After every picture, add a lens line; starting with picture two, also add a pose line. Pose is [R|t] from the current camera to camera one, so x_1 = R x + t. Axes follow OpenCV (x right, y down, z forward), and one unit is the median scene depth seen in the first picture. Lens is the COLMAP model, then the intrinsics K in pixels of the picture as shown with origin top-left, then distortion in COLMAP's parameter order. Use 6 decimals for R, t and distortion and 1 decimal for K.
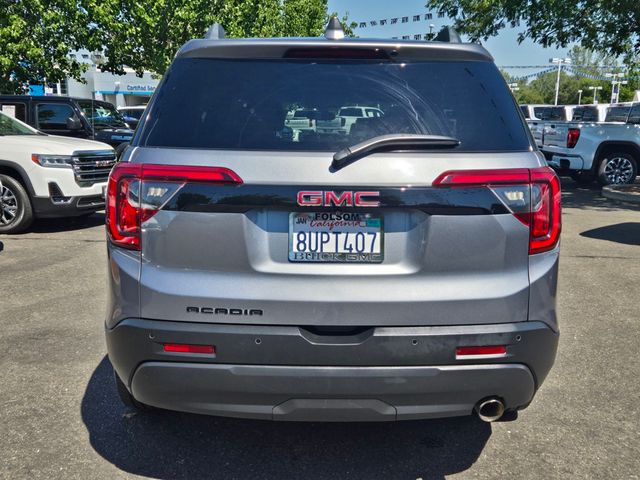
lens RADIAL K [[687.8, 0, 320.0], [0, 687.8, 240.0], [0, 0, 1]] dist [0.018266, -0.025376]
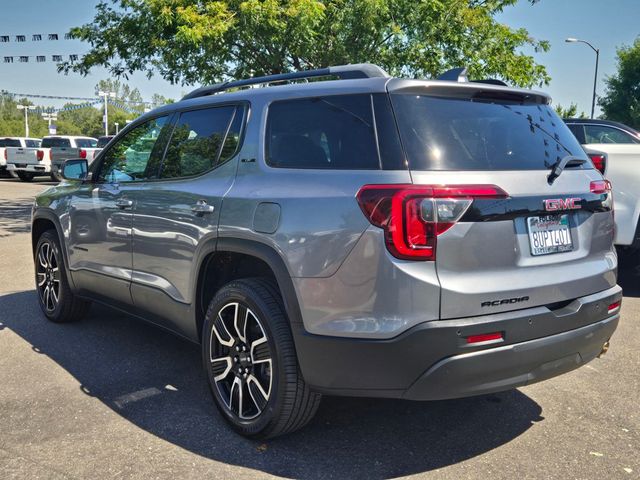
lens RADIAL K [[687.8, 0, 320.0], [0, 687.8, 240.0], [0, 0, 1]] dist [0.018266, -0.025376]
pose [[0.795158, -0.082990, 0.600696, -1.101896], [0.110208, 0.993871, -0.008577, -0.029866], [-0.596303, 0.073022, 0.799431, 0.212105]]
